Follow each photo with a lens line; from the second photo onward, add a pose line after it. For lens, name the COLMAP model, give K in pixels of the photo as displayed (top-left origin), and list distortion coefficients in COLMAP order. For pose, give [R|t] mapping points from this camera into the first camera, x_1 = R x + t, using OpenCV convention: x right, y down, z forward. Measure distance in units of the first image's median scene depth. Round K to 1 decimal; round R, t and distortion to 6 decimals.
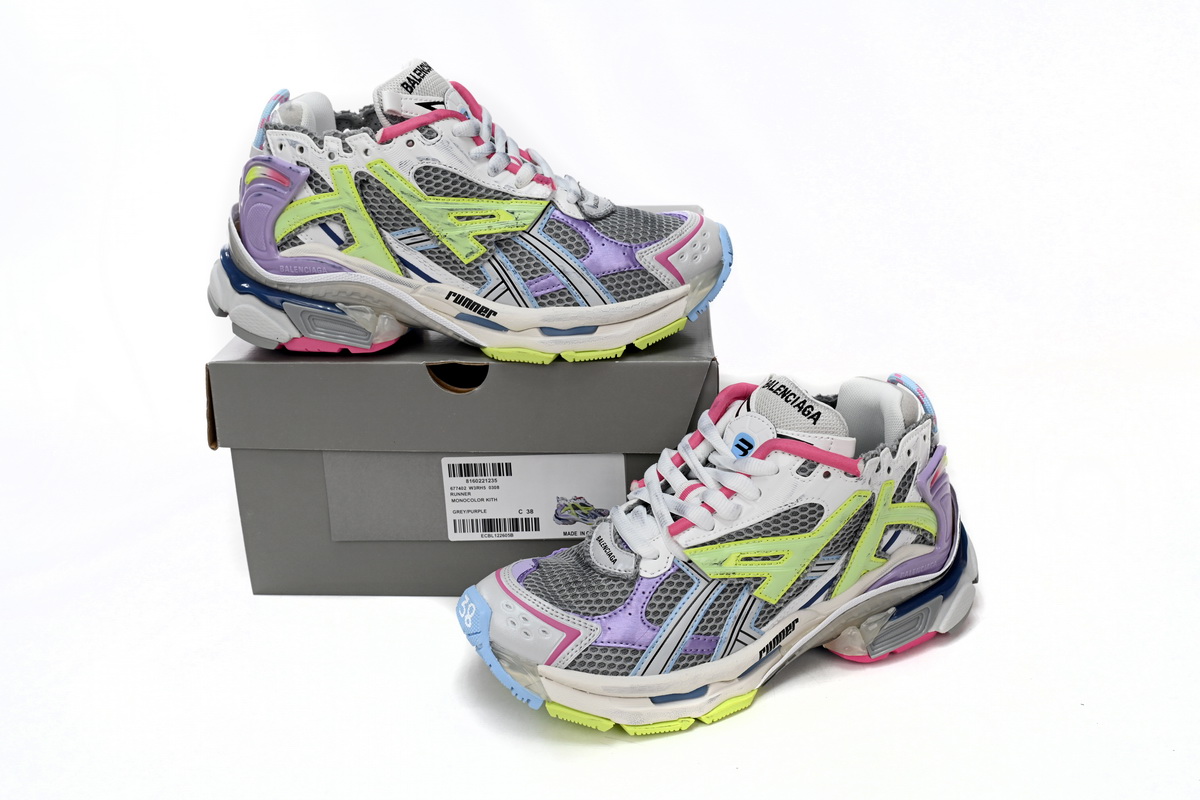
lens RADIAL K [[1297.3, 0, 593.8], [0, 1297.3, 399.0], [0, 0, 1]] dist [0.021211, 0.000000]
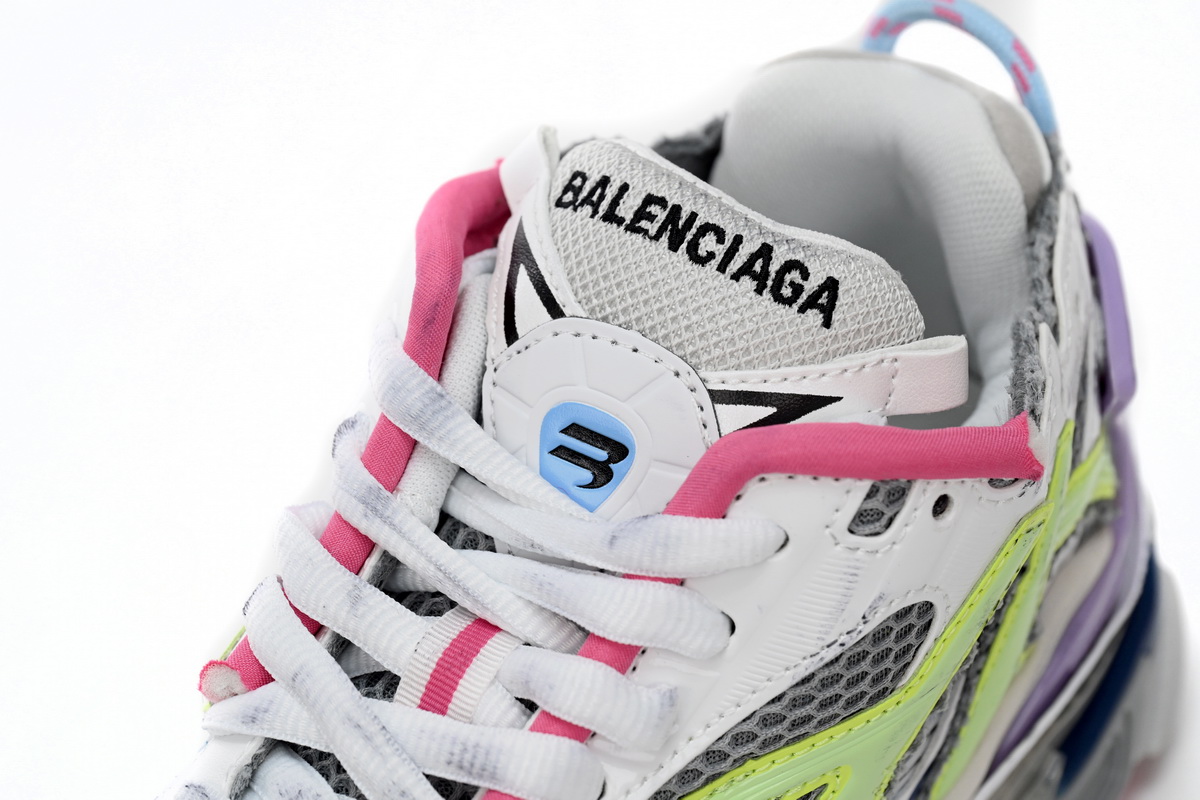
lens RADIAL K [[2852.6, 0, 599.8], [0, 2852.6, 401.9], [0, 0, 1]] dist [0.014375, 0.000000]
pose [[0.865811, -0.304939, 0.396716, -0.127424], [0.179908, 0.929538, 0.321856, -0.177264], [-0.466909, -0.207294, 0.859666, 0.488250]]
